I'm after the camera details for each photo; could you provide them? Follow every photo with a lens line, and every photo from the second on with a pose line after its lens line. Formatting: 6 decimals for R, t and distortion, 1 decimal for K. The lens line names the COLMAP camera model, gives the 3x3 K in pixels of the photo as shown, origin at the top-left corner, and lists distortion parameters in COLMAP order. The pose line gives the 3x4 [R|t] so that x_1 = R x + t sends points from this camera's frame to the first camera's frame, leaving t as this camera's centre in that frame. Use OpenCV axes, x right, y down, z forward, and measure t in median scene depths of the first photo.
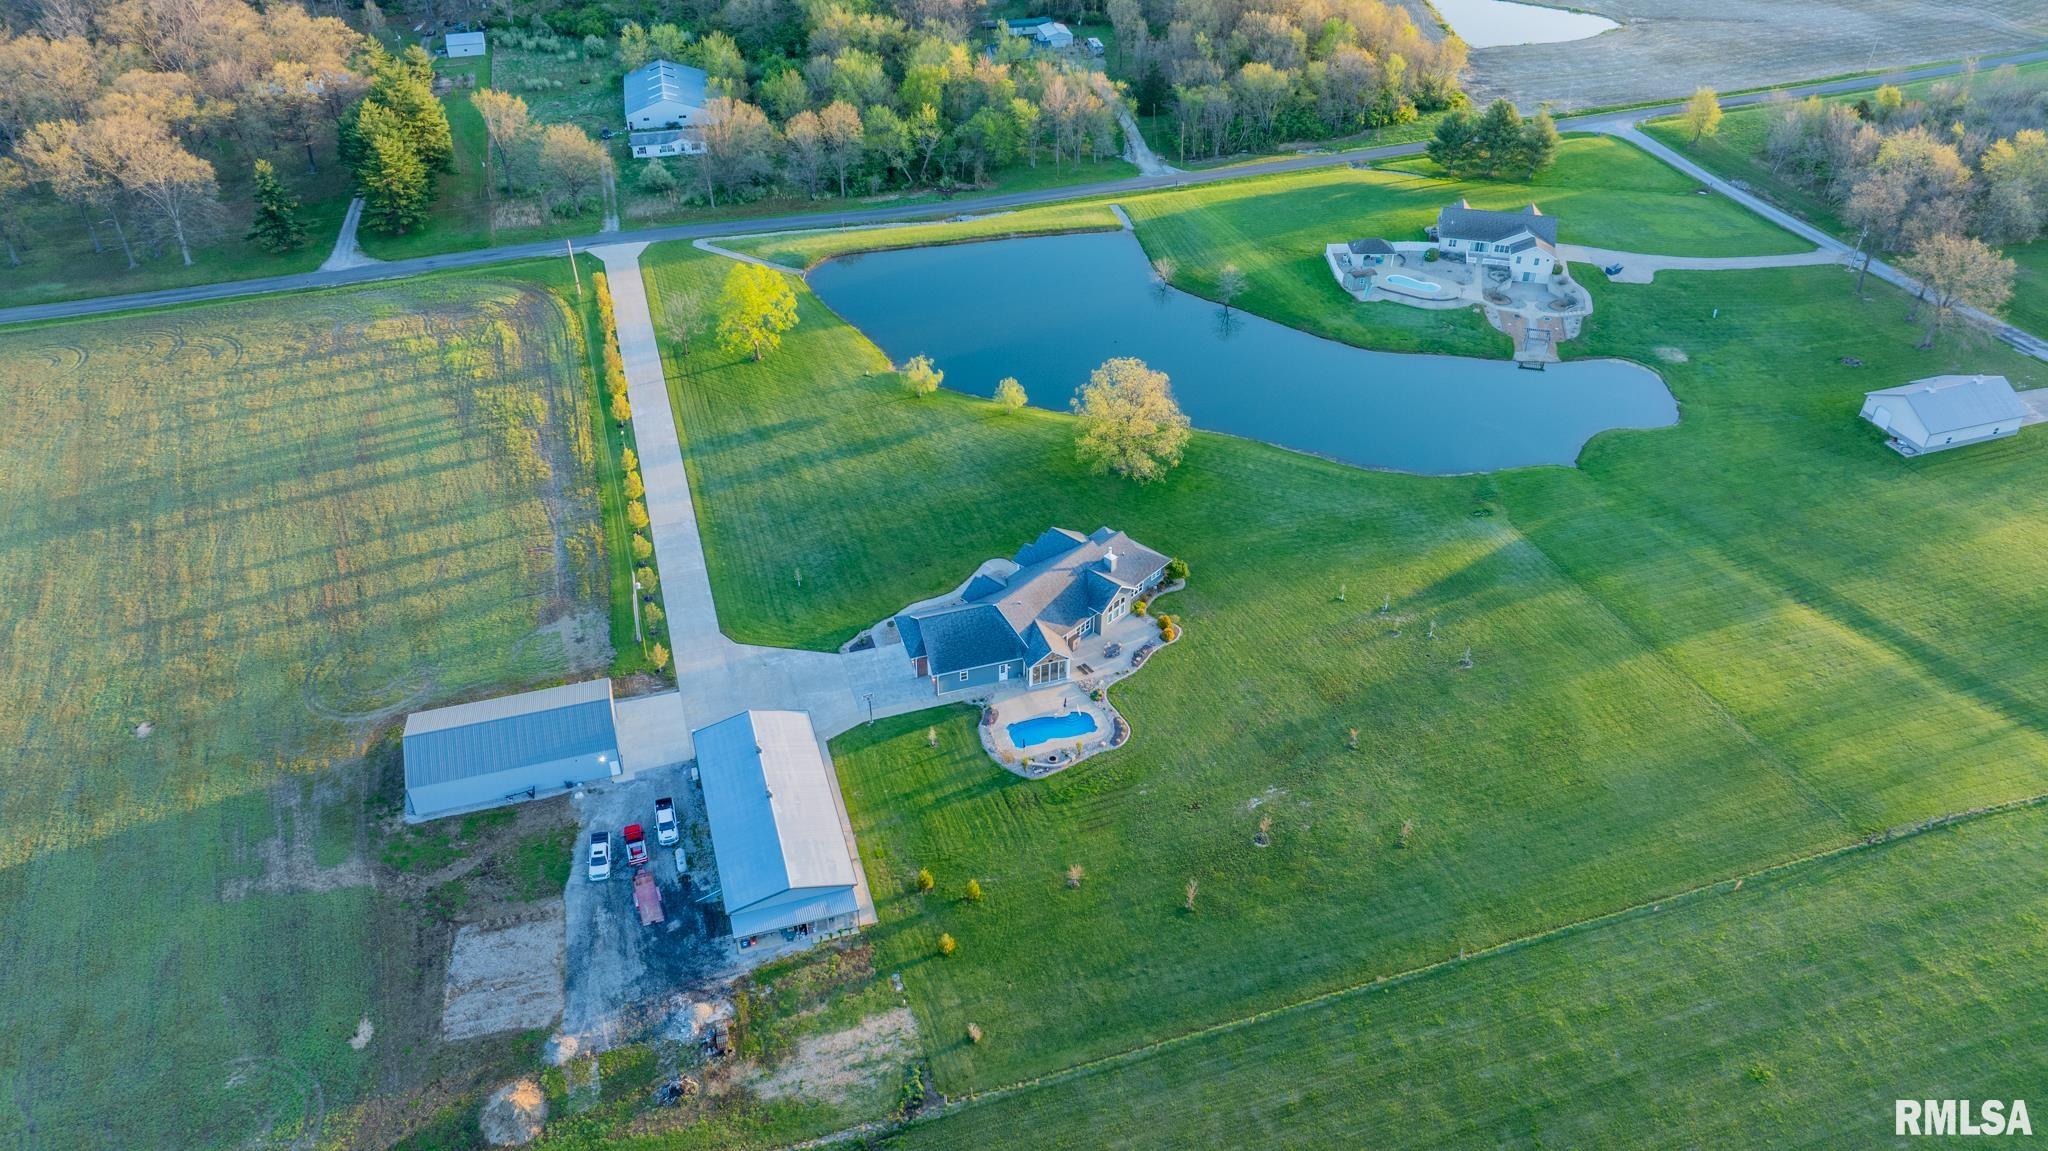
lens RADIAL K [[1439.6, 0, 1021.9], [0, 1439.6, 569.3], [0, 0, 1]] dist [-0.016719, 0.003220]
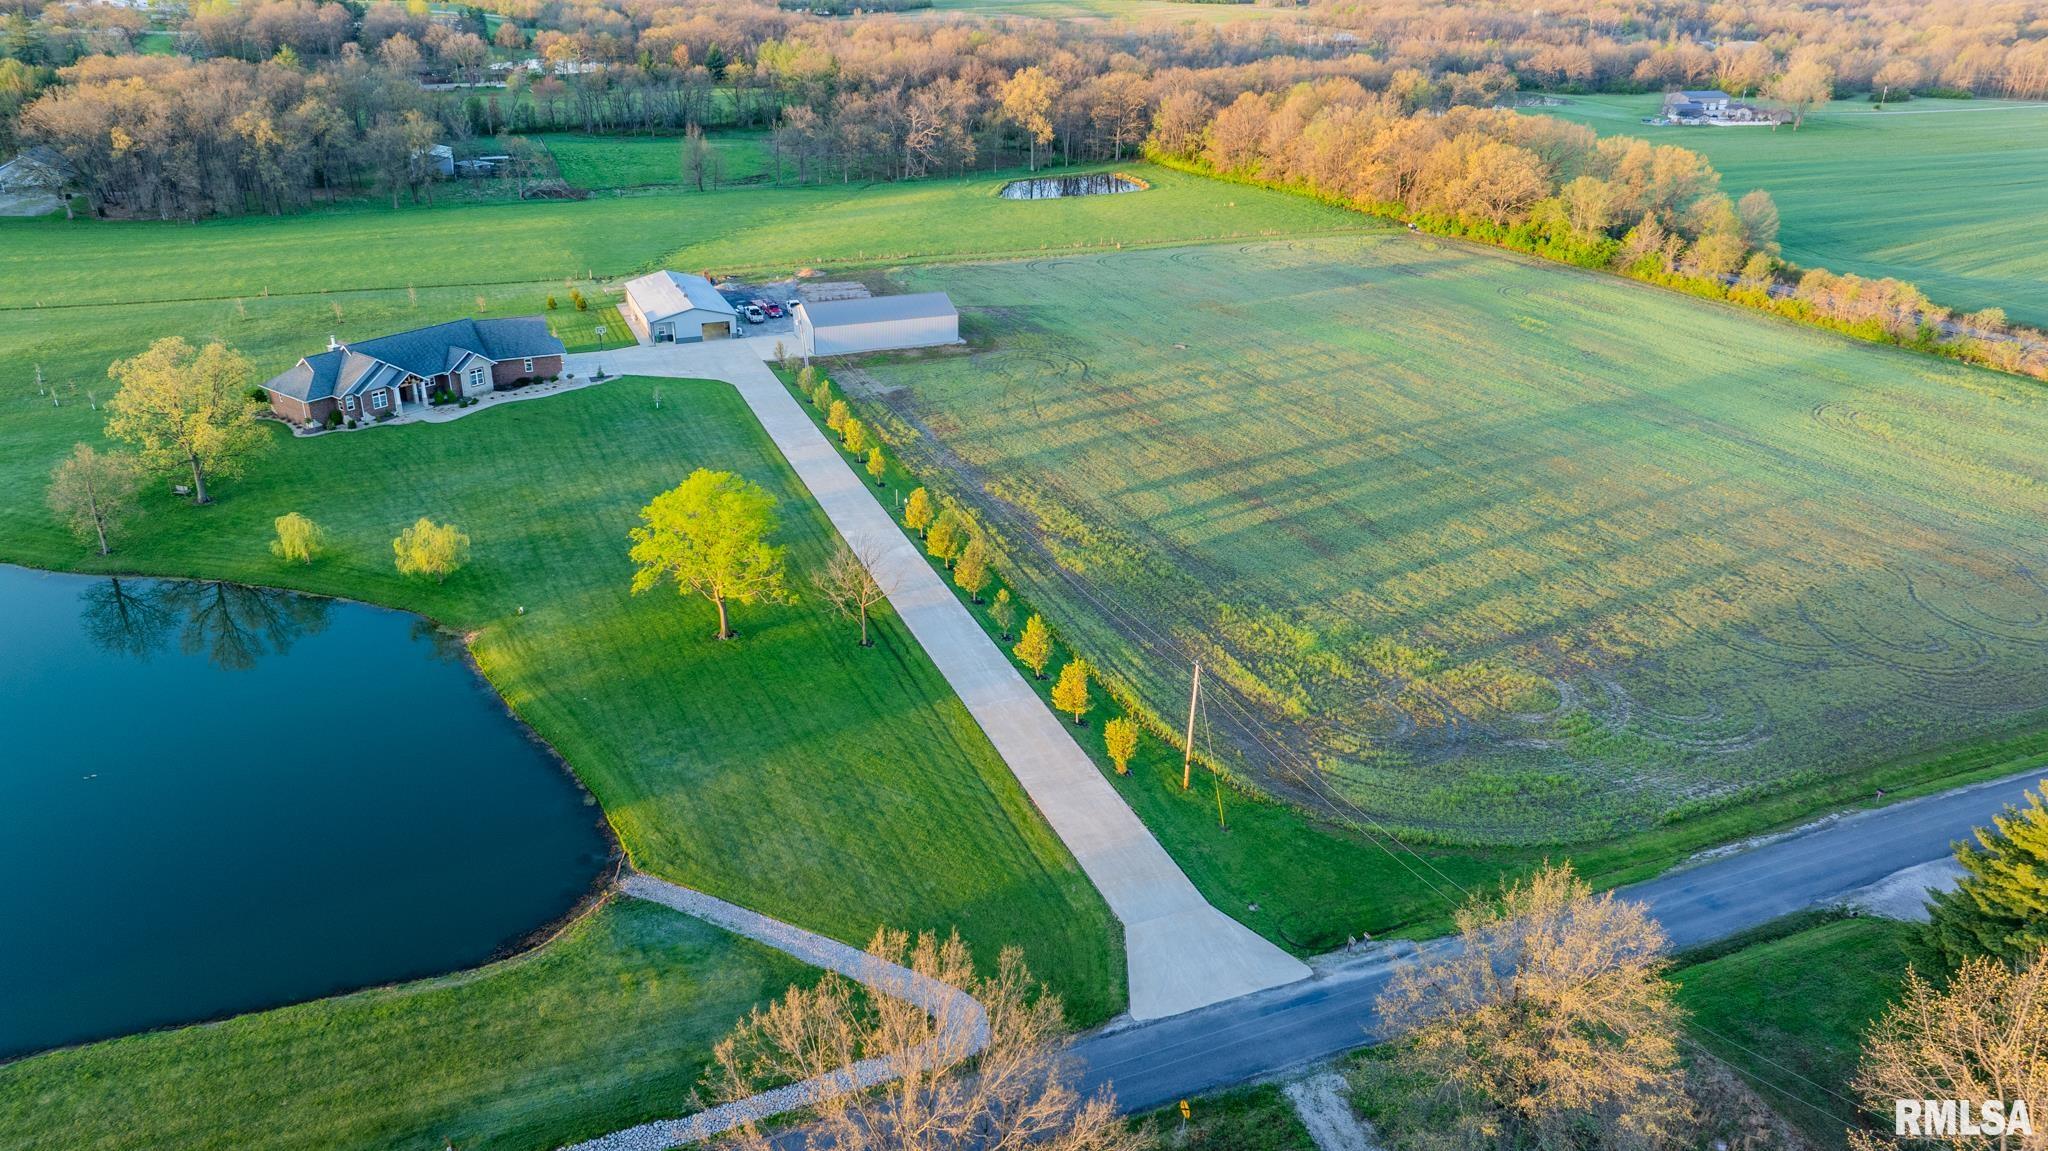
lens RADIAL K [[1439.6, 0, 1021.9], [0, 1439.6, 569.3], [0, 0, 1]] dist [-0.016719, 0.003220]
pose [[-0.996474, 0.019866, -0.081520, -0.242947], [-0.061252, 0.491773, 0.868566, -0.604747], [0.057345, 0.870497, -0.488822, 1.206997]]
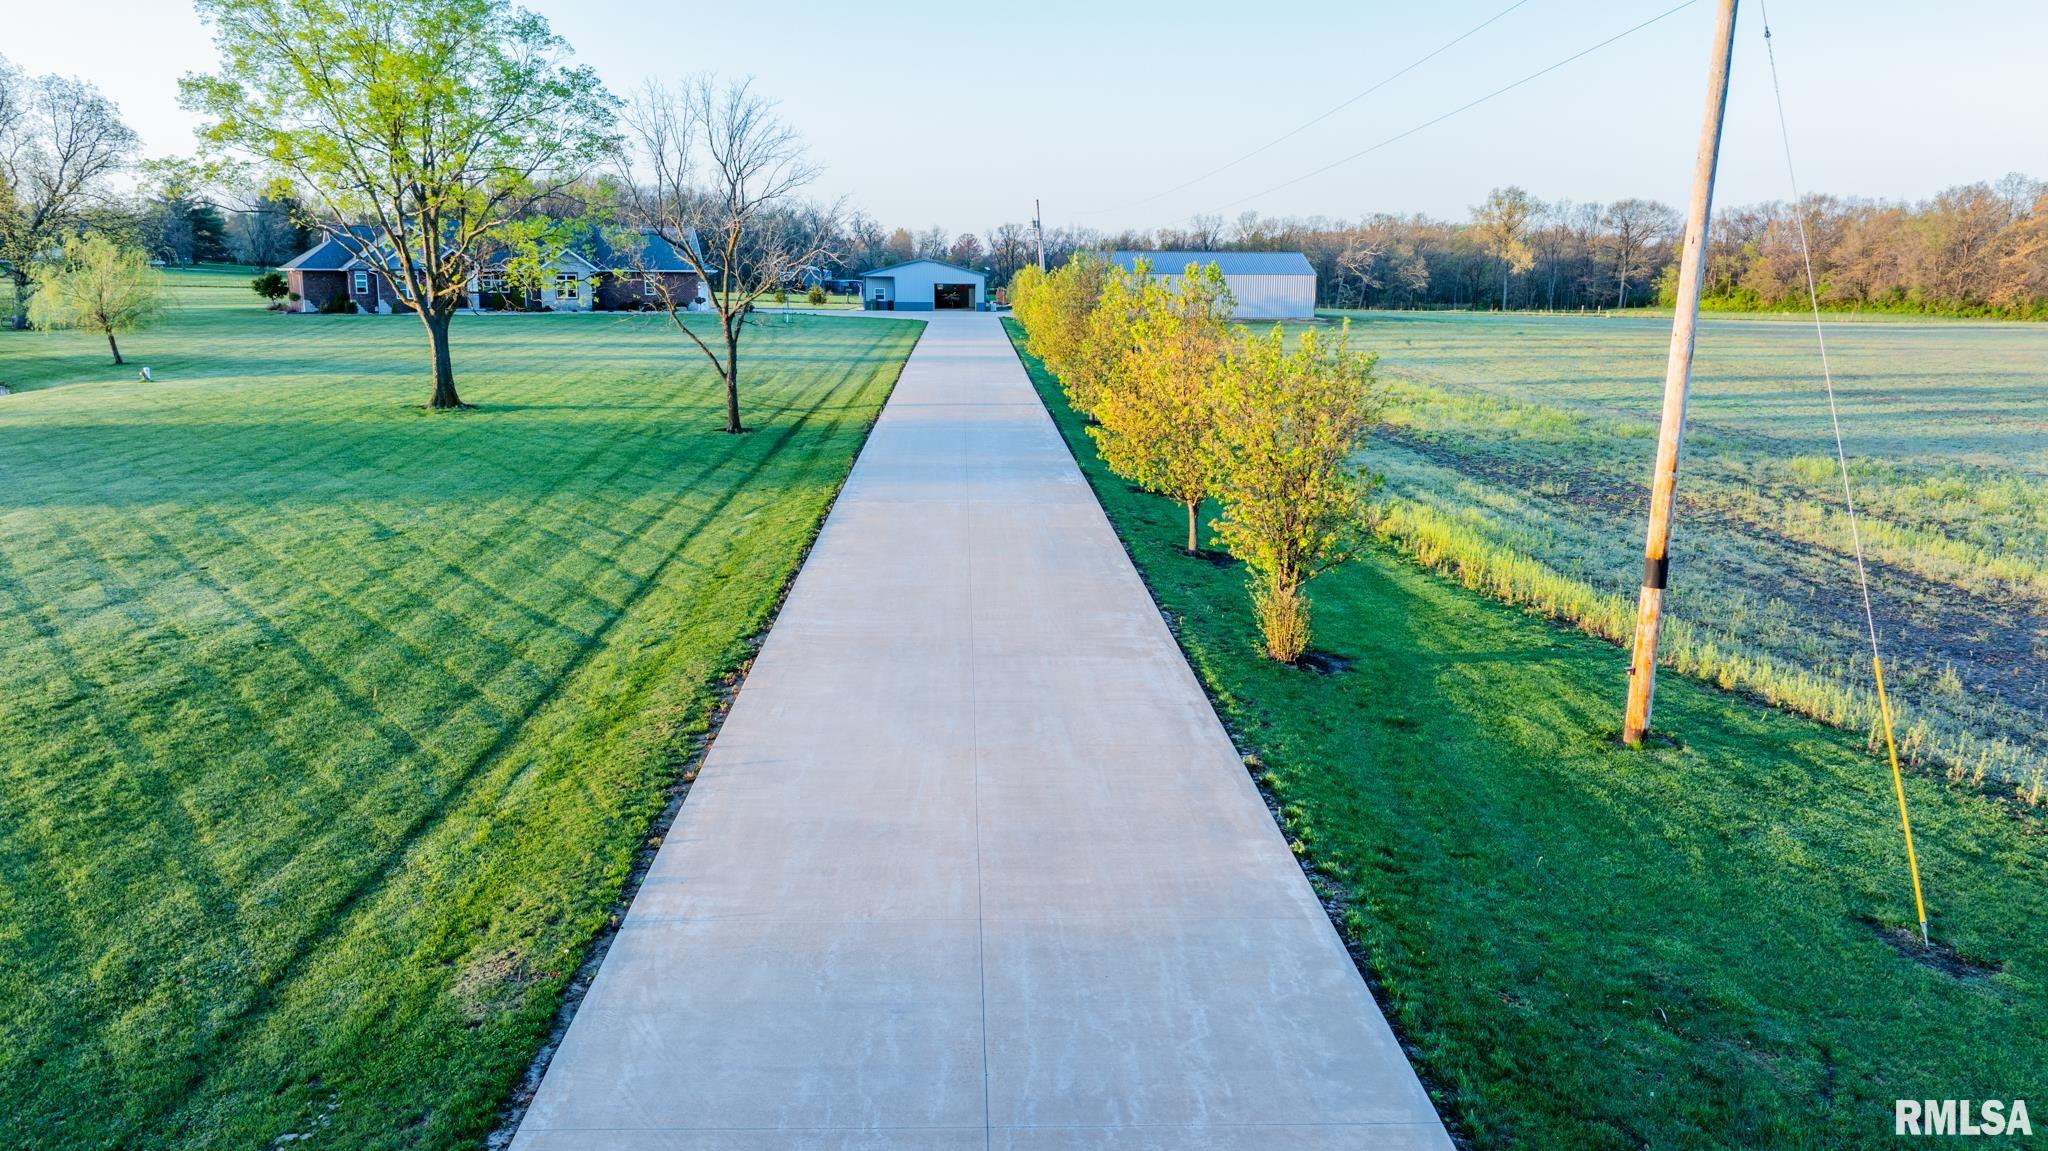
lens RADIAL K [[1438.0, 0, 1020.2], [0, 1438.0, 599.3], [0, 0, 1]] dist [-0.027736, -0.001130]
pose [[-0.966032, -0.070351, 0.248663, -0.312963], [0.142853, 0.656475, 0.740698, -0.265571], [-0.215350, 0.751060, -0.624126, 1.103071]]
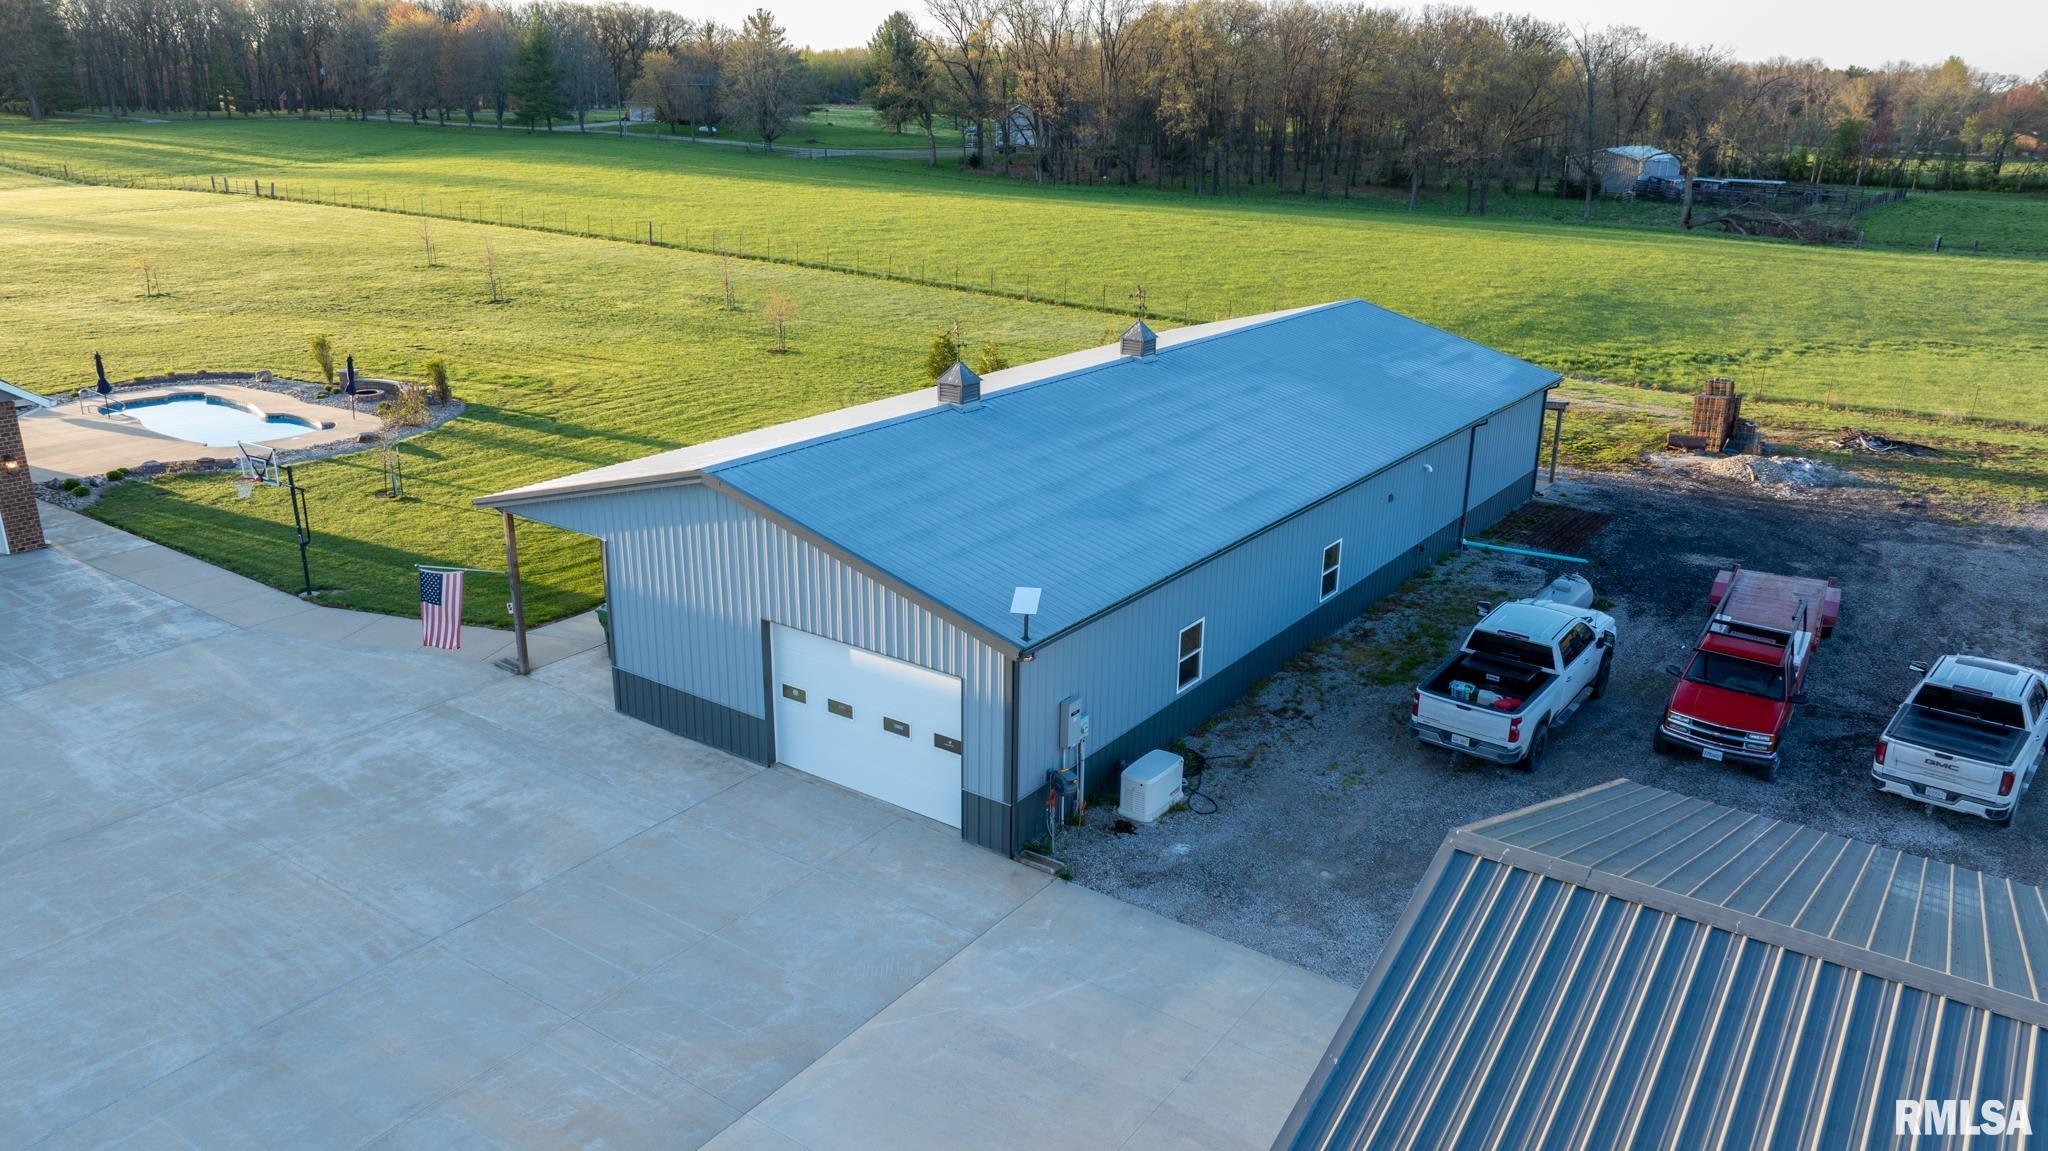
lens RADIAL K [[1440.9, 0, 1022.3], [0, 1440.9, 571.2], [0, 0, 1]] dist [-0.029457, 0.032497]
pose [[-0.603903, -0.268199, 0.750580, -0.208703], [0.460349, 0.651382, 0.603142, 0.021815], [-0.650676, 0.709768, -0.269907, 0.666044]]
